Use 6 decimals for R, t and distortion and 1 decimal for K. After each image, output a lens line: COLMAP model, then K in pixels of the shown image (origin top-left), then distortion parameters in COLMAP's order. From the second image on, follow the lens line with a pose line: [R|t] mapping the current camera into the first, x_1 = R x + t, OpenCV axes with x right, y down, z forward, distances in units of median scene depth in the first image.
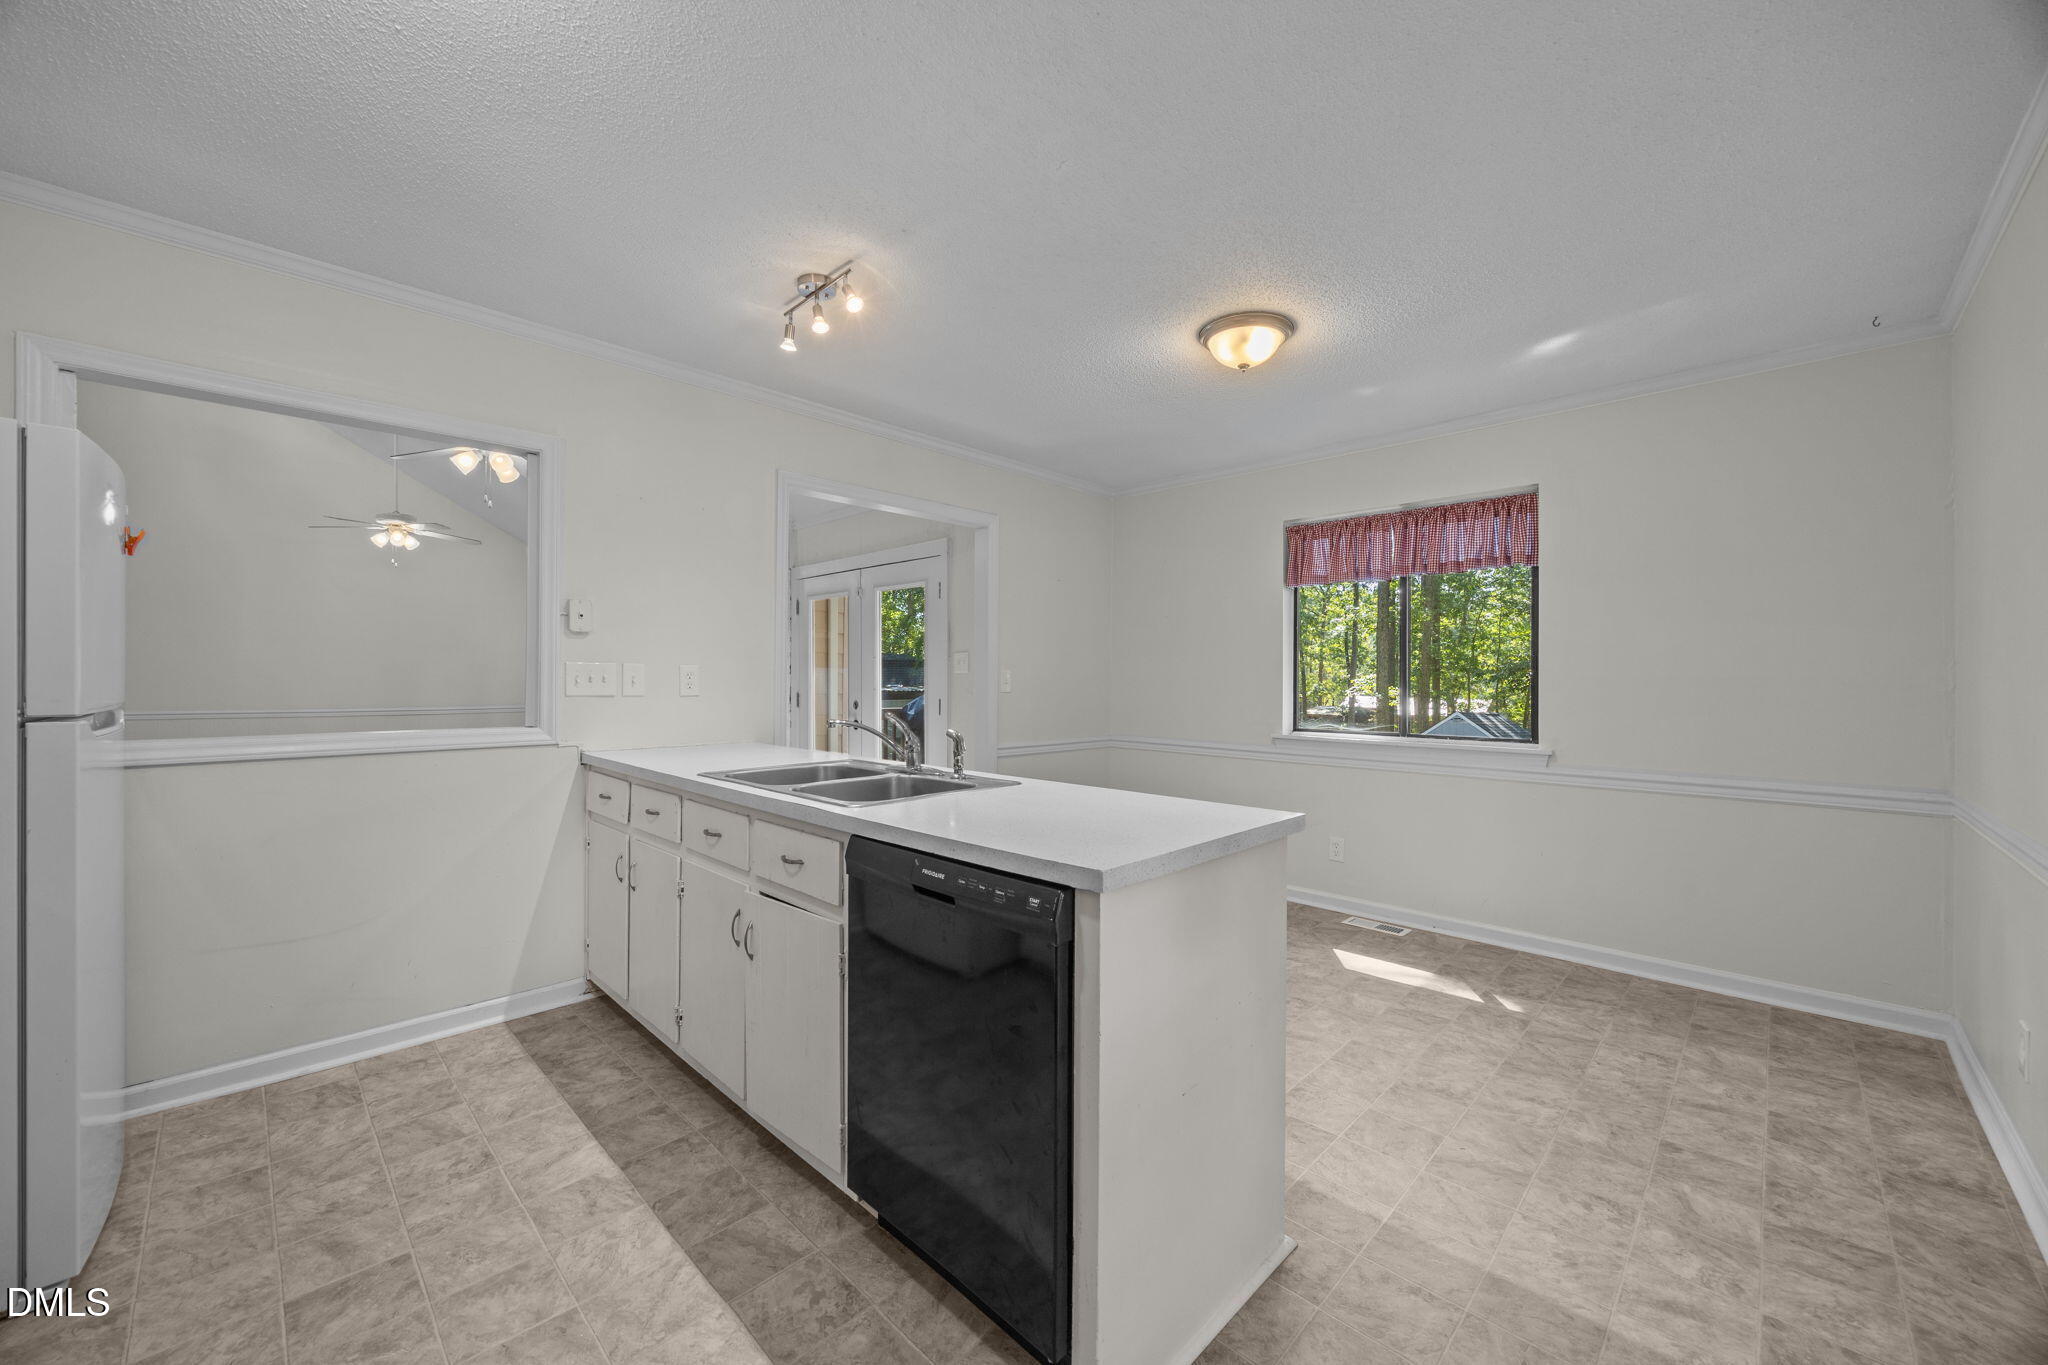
lens RADIAL K [[774.8, 0, 1020.6], [0, 774.8, 671.6], [0, 0, 1]] dist [-0.003154, -0.000209]
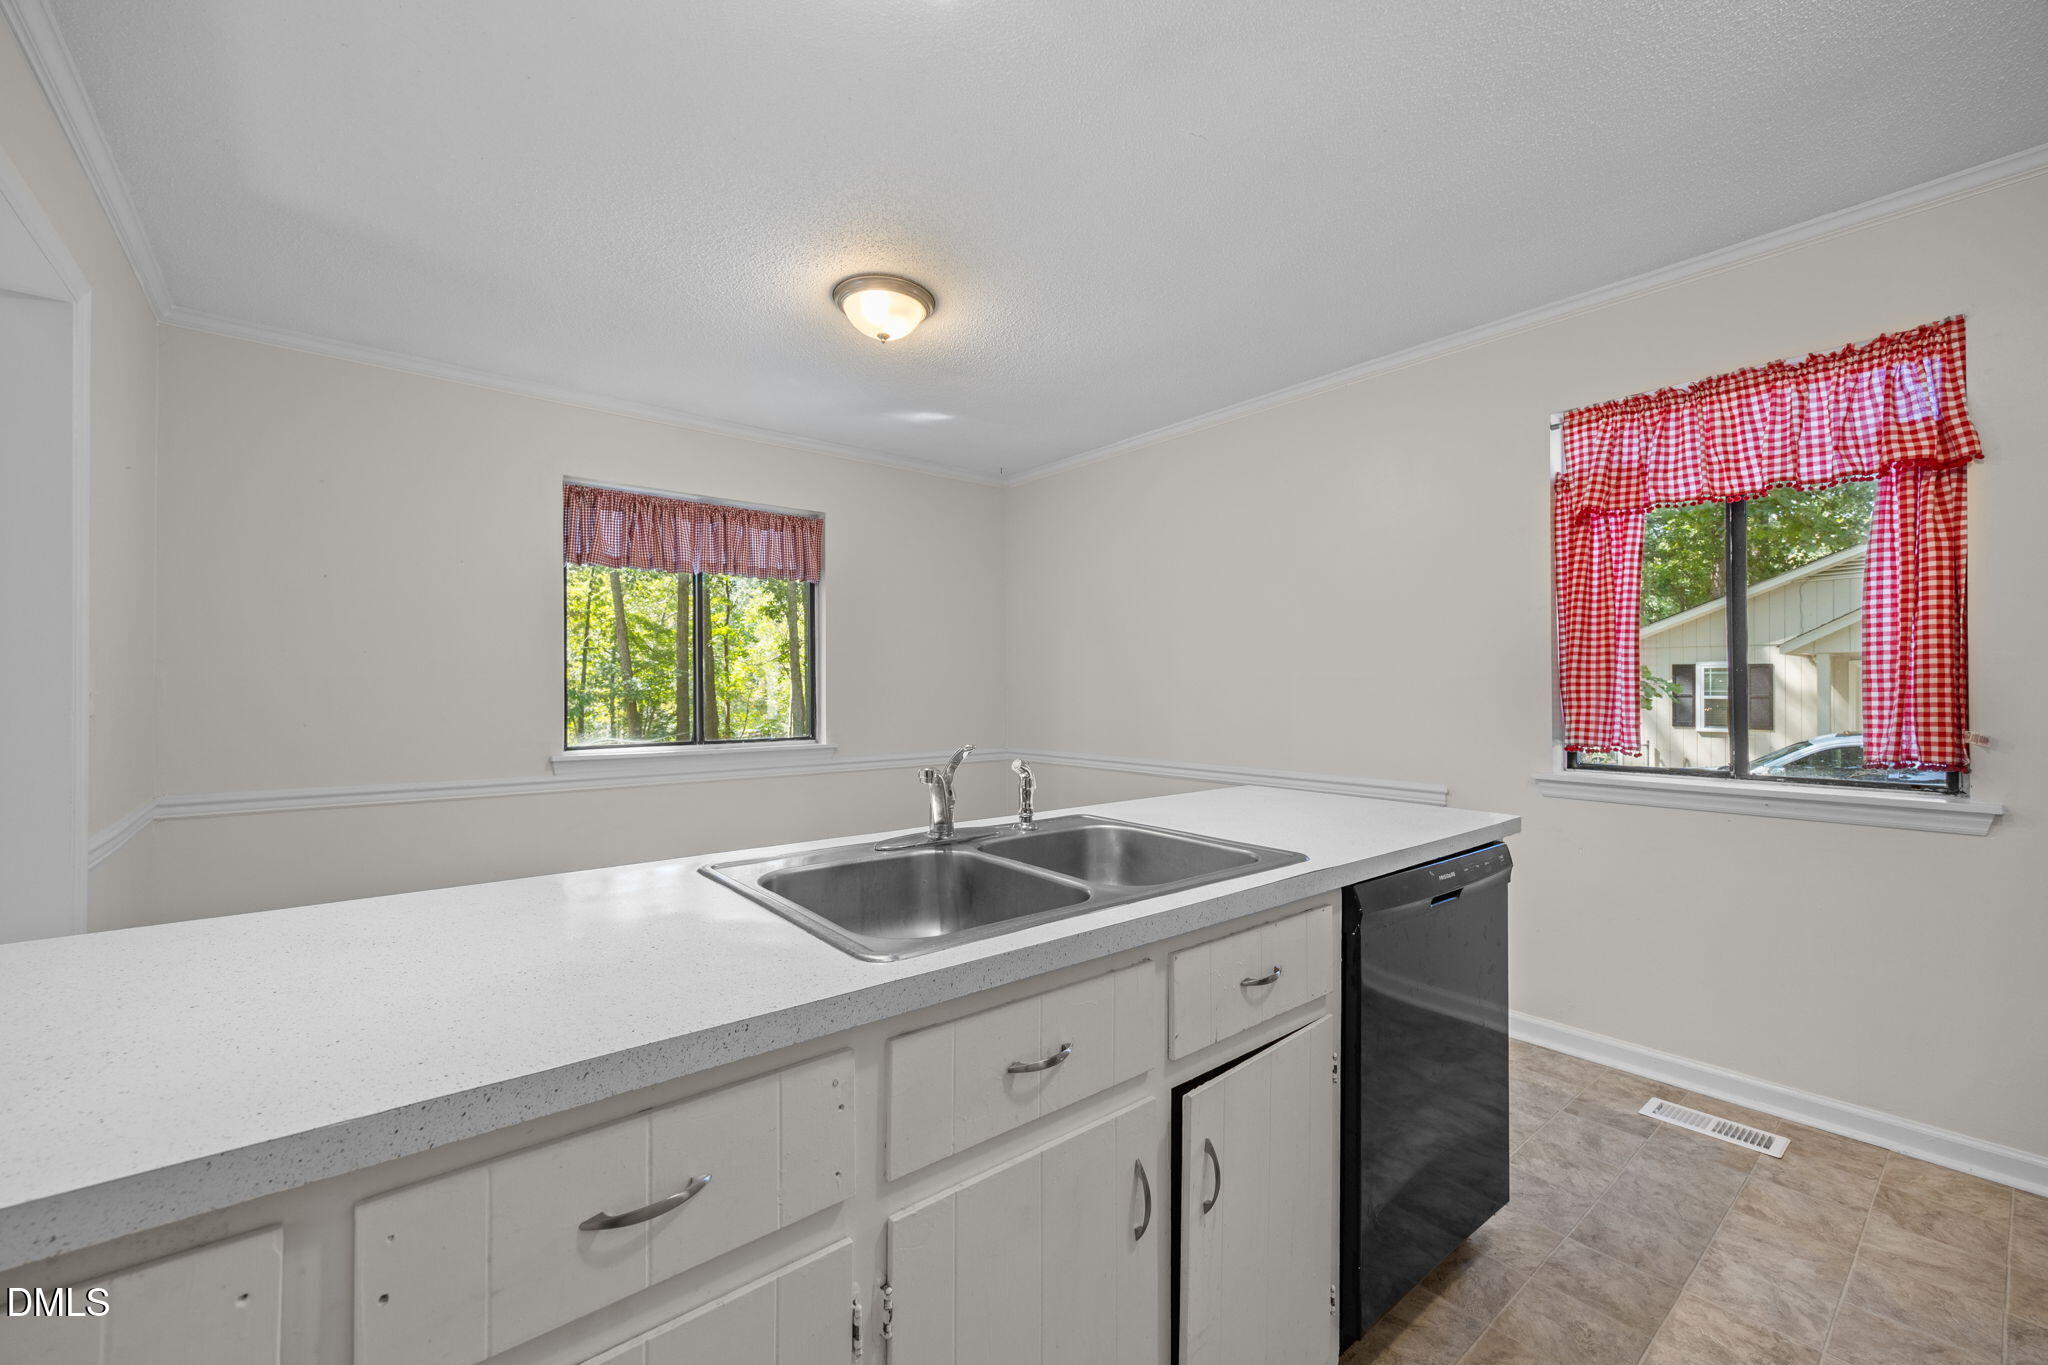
lens RADIAL K [[825.8, 0, 998.3], [0, 825.8, 679.1], [0, 0, 1]] dist [0.029468, 0.000128]
pose [[0.121603, -0.001295, 0.992578, -0.633494], [-0.006271, 0.999978, 0.002073, 0.000763], [-0.992559, -0.006476, 0.121592, 0.722599]]
